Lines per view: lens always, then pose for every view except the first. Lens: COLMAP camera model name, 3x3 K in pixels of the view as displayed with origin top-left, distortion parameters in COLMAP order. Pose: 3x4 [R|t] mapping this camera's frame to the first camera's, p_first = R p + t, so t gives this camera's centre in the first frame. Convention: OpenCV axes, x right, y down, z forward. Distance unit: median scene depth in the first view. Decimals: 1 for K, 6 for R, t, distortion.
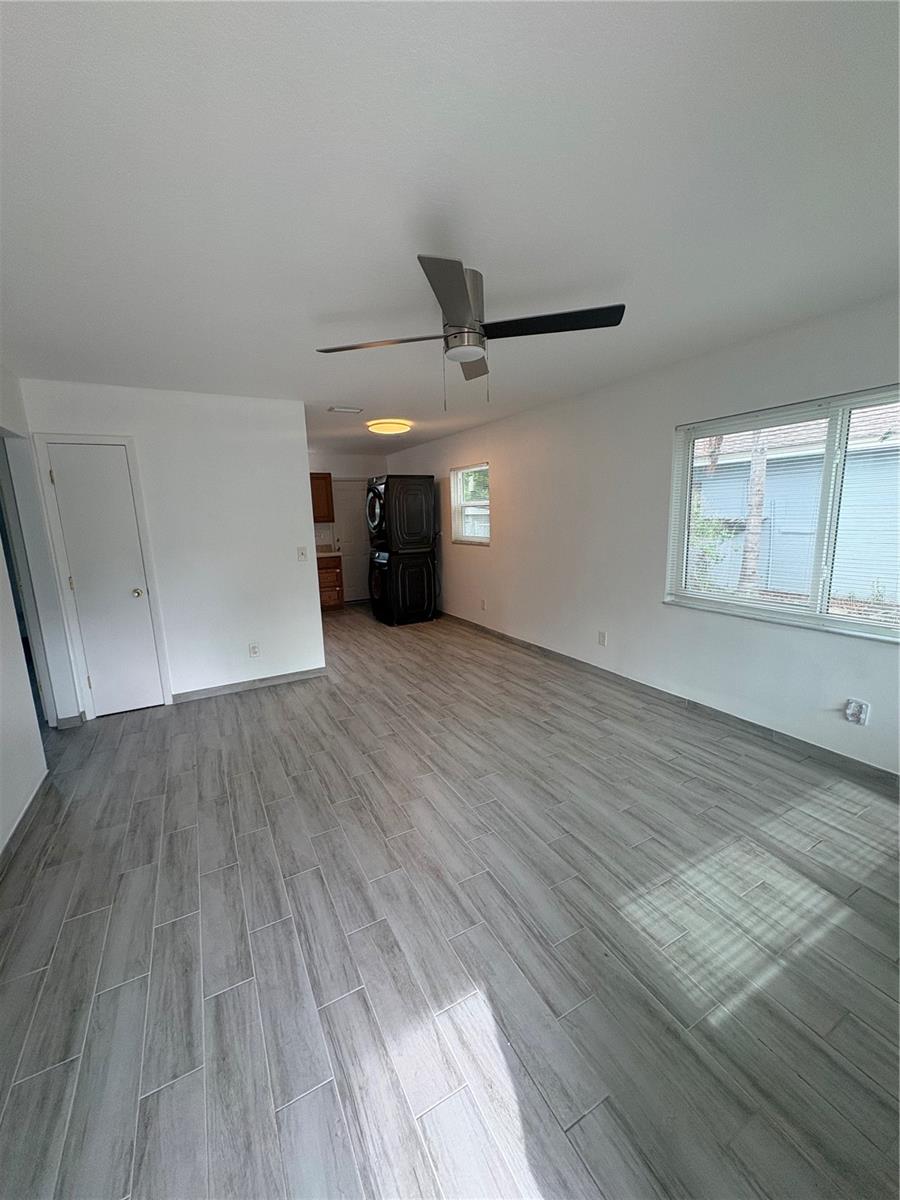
lens RADIAL K [[476.3, 0, 452.1], [0, 476.3, 600.3], [0, 0, 1]] dist [0.003446, 0.000070]
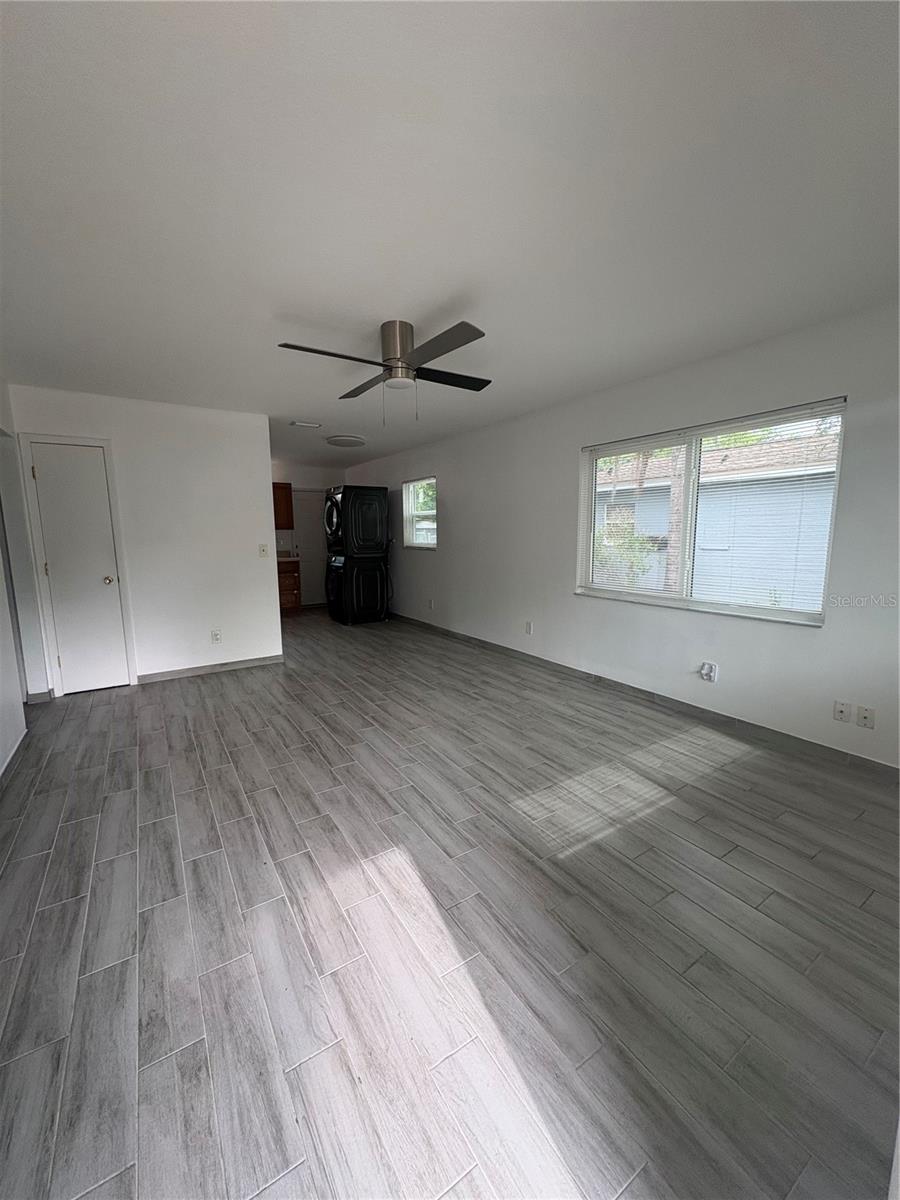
lens RADIAL K [[476.3, 0, 450.6], [0, 476.3, 600.5], [0, 0, 1]] dist [0.003446, 0.000070]
pose [[0.996850, 0.011093, 0.078532, 0.055185], [-0.007892, 0.999130, -0.040955, 0.099992], [-0.078918, 0.040206, 0.996070, -0.220224]]
